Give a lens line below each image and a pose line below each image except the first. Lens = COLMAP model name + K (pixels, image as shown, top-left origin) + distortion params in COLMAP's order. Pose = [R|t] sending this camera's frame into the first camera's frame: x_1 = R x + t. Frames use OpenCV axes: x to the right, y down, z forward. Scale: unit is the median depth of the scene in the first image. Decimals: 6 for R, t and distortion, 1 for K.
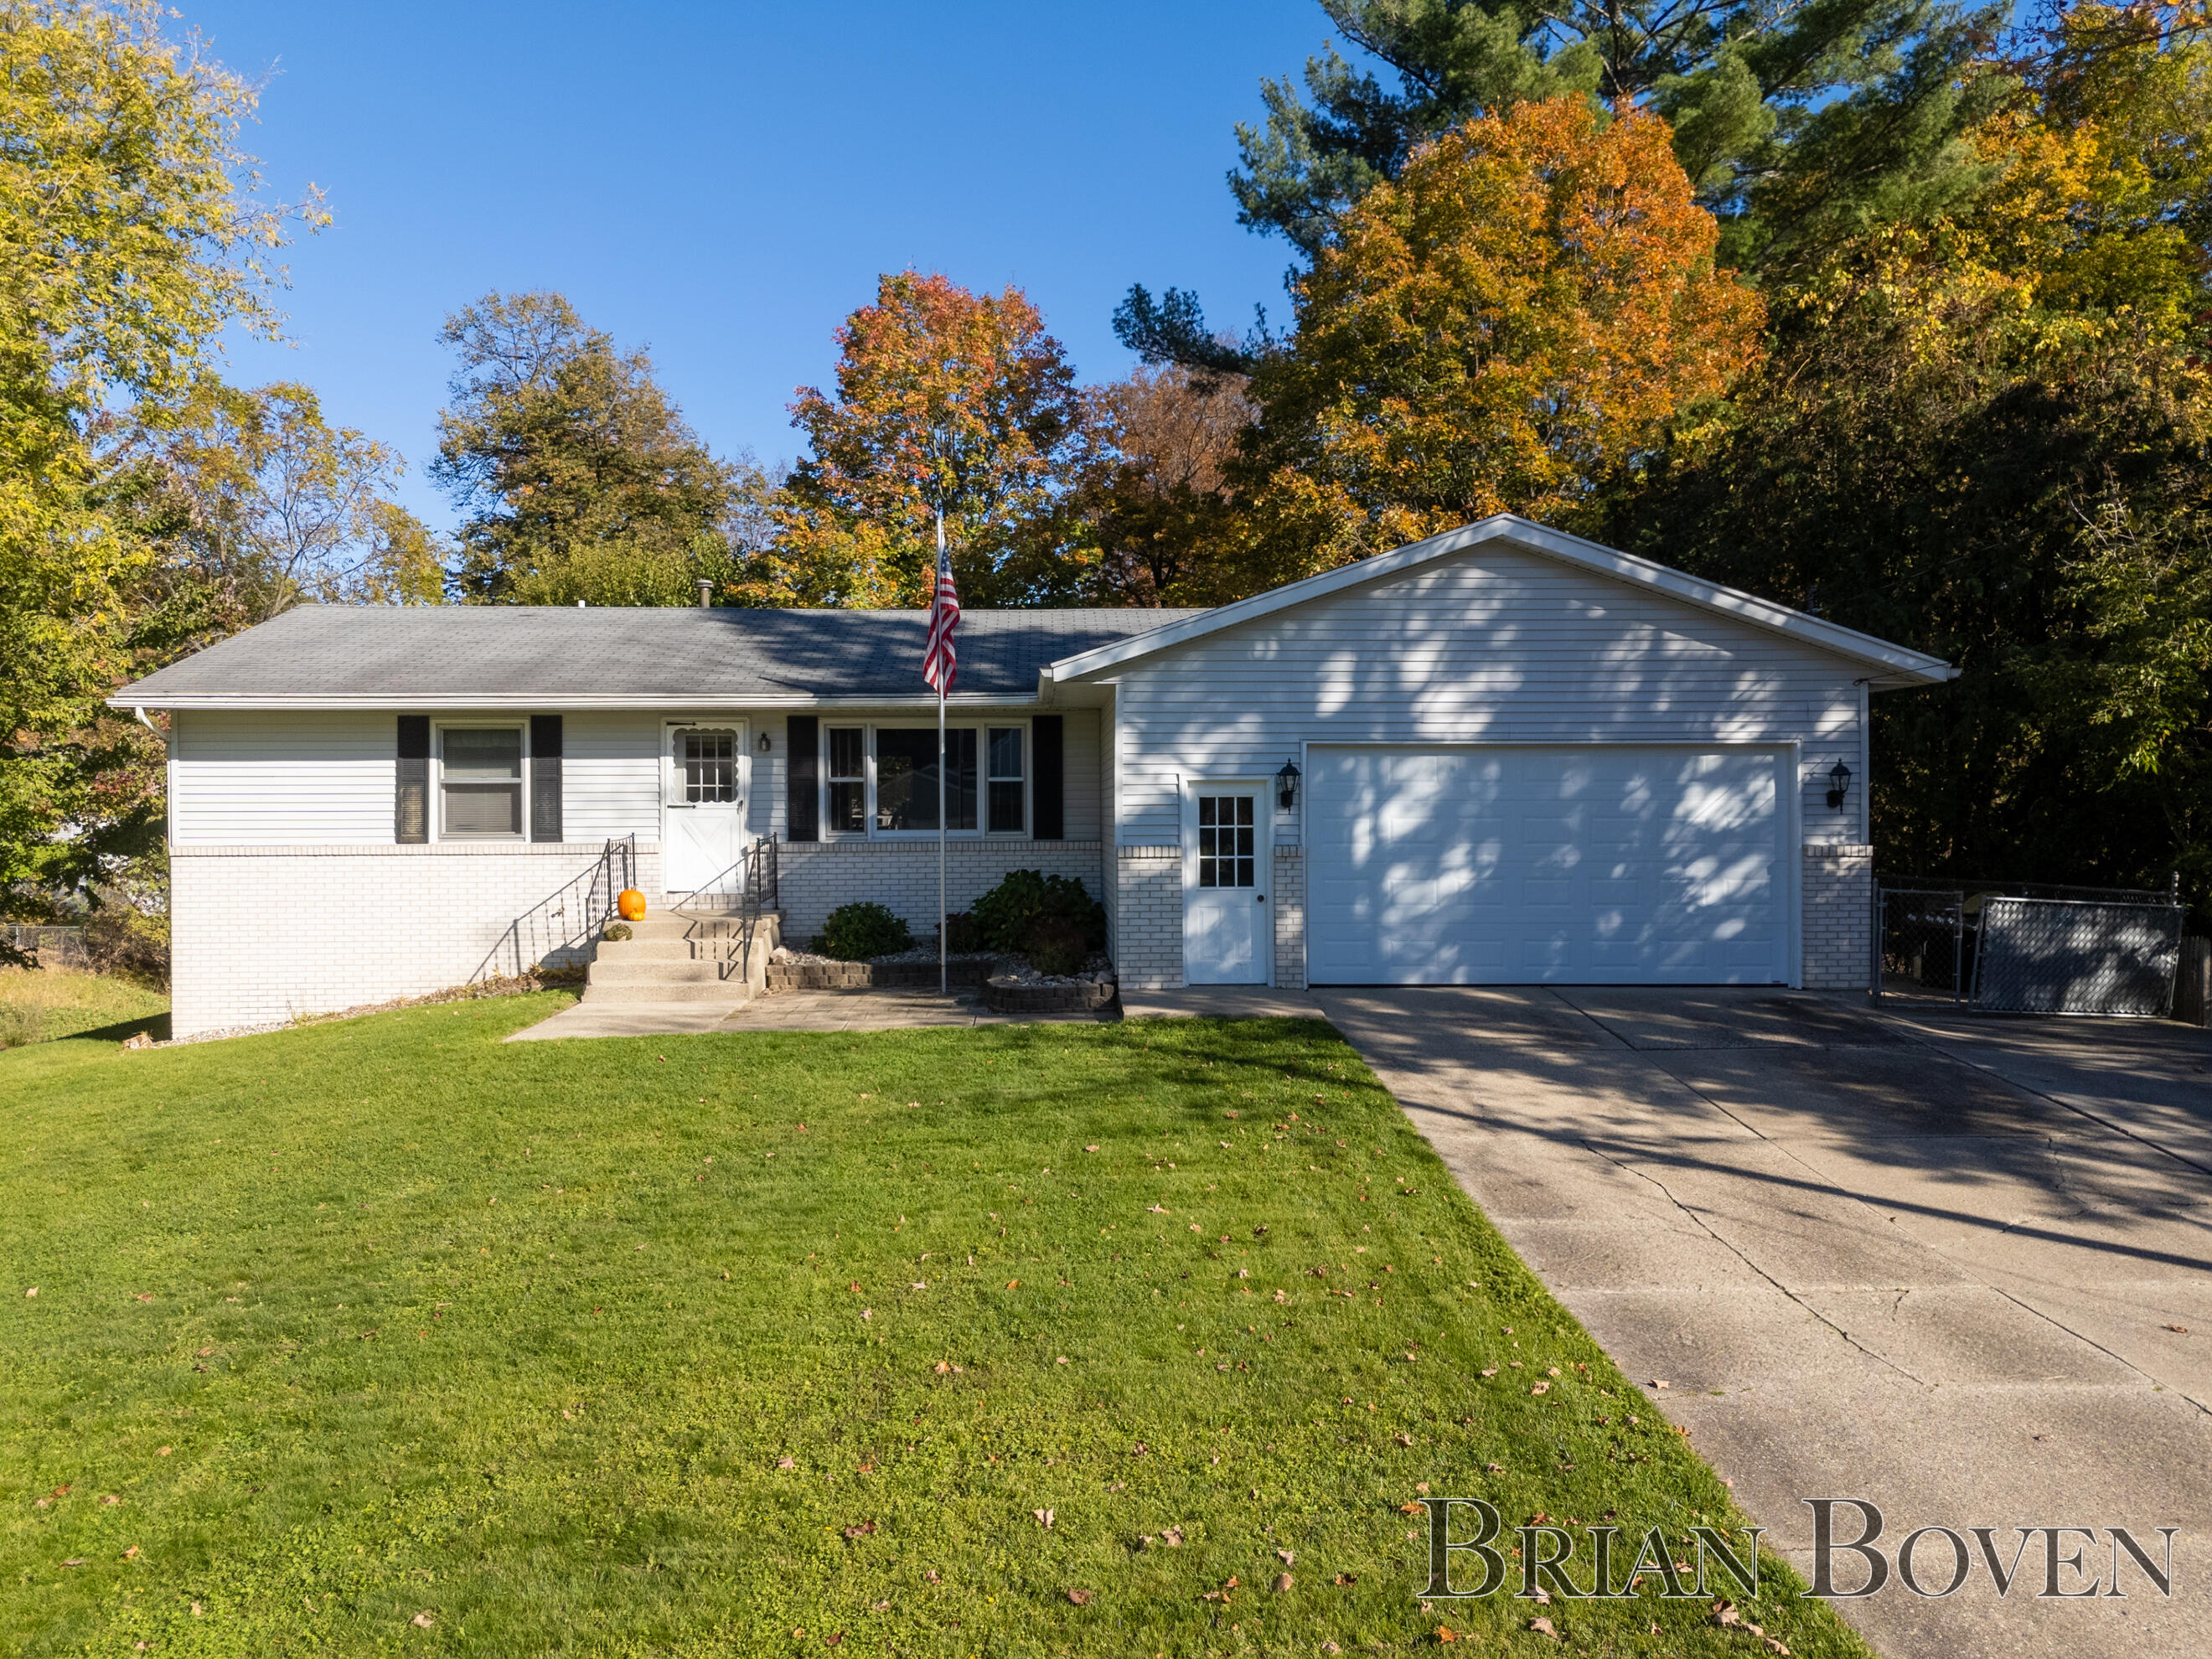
lens RADIAL K [[1612.5, 0, 1106.0], [0, 1612.5, 829.5], [0, 0, 1]] dist [0.056276, -0.003225]
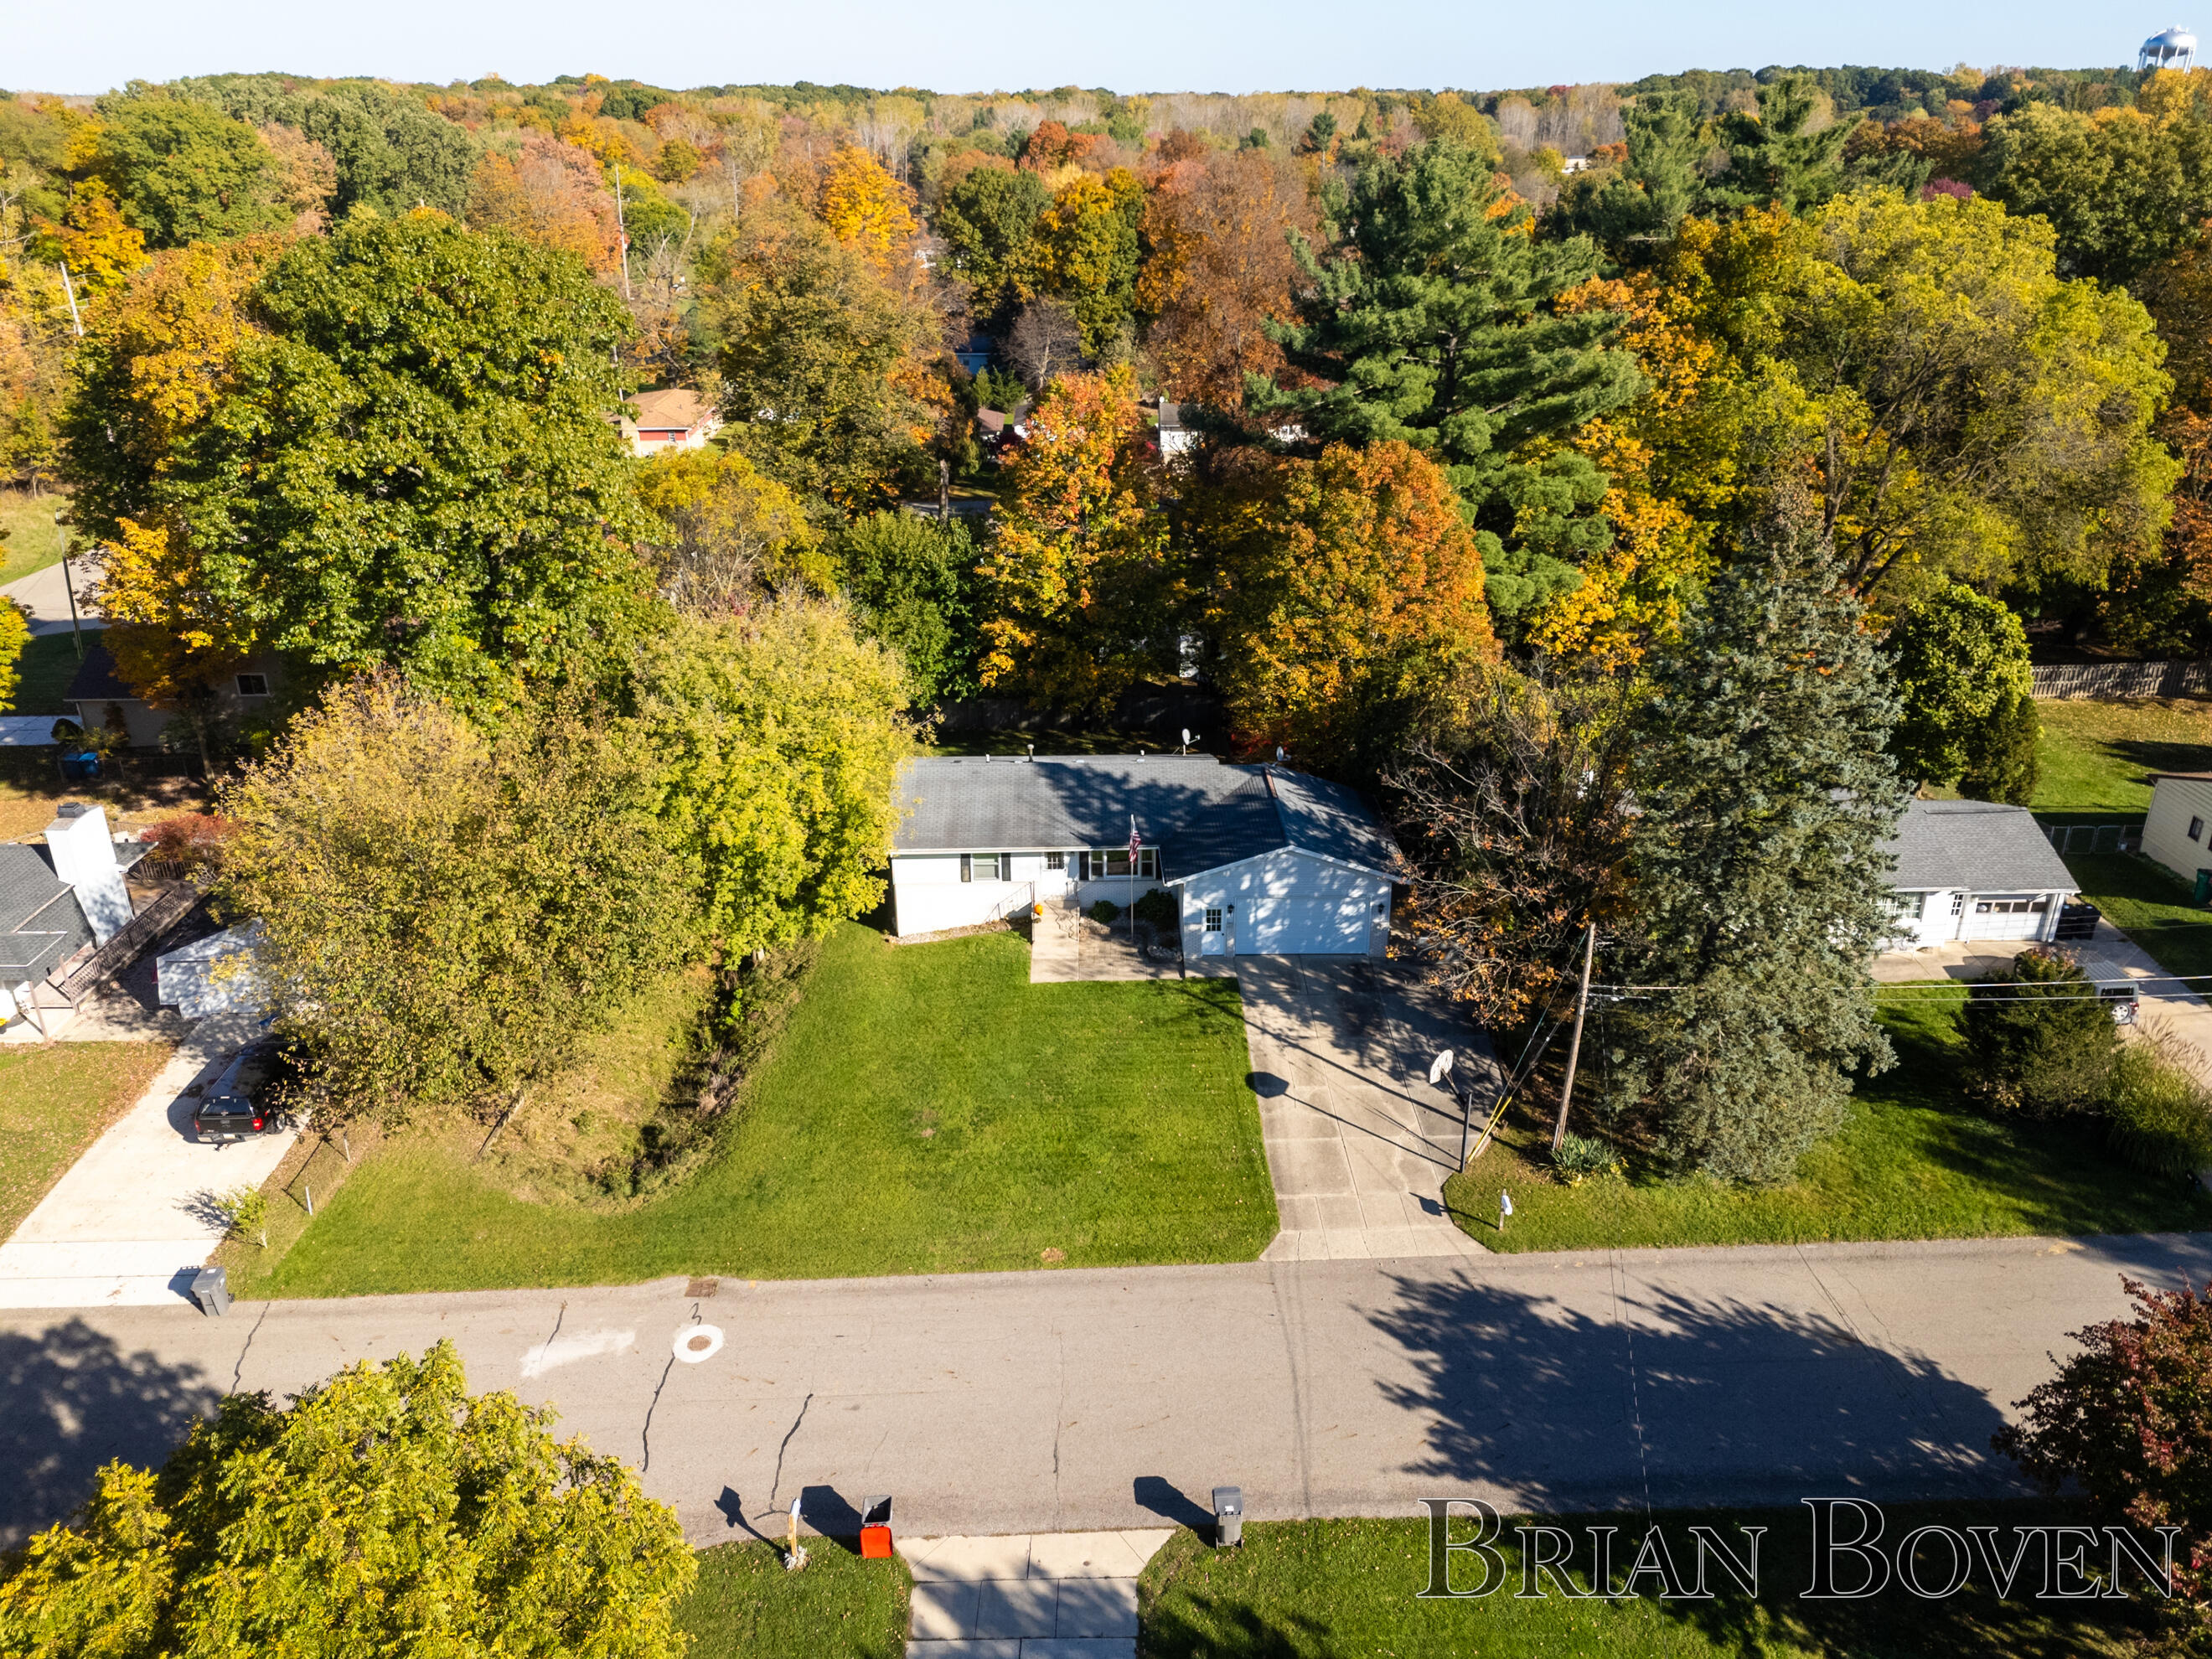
lens RADIAL K [[1612.5, 0, 1106.0], [0, 1612.5, 829.5], [0, 0, 1]] dist [0.056276, -0.003225]
pose [[0.999801, 0.010960, -0.016673, -0.094121], [-0.003720, 0.923358, 0.383922, -1.323272], [0.019603, -0.383783, 0.923215, -1.924527]]
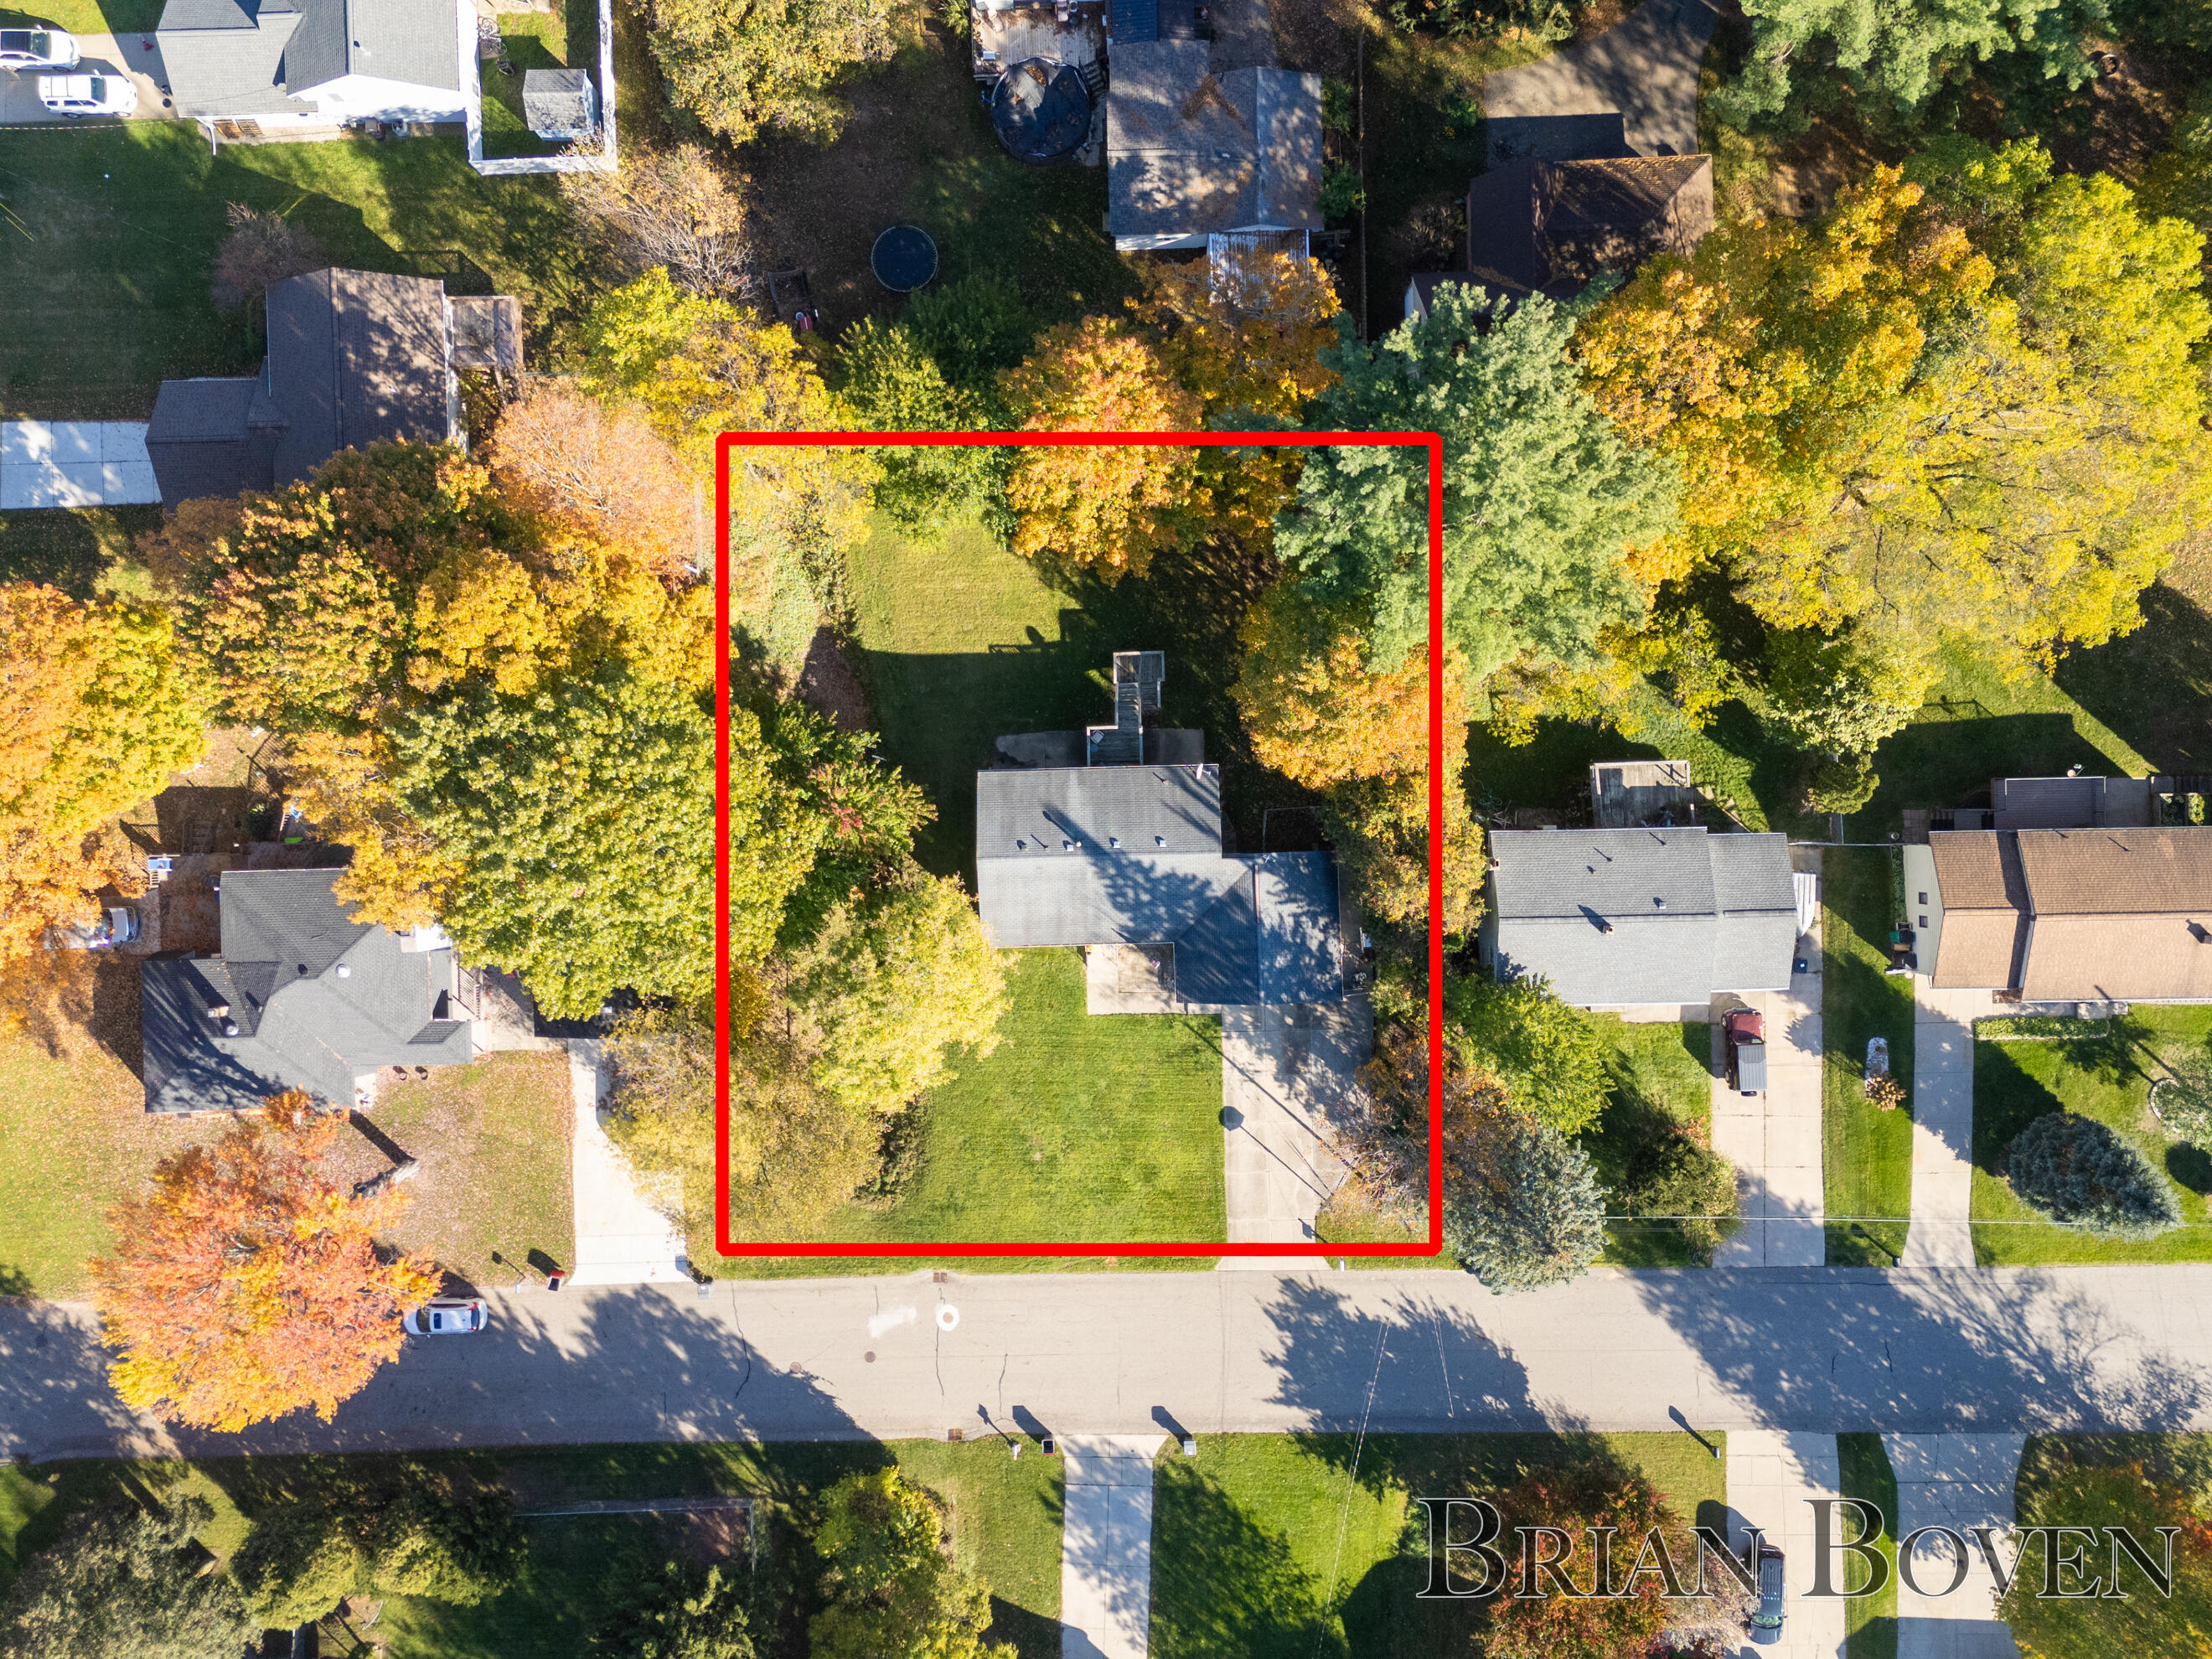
lens RADIAL K [[1612.5, 0, 1106.0], [0, 1612.5, 829.5], [0, 0, 1]] dist [0.056276, -0.003225]
pose [[0.999896, 0.013767, 0.004264, -0.258297], [-0.004760, 0.036184, 0.999334, -4.605388], [0.013604, -0.999250, 0.036245, 1.106928]]
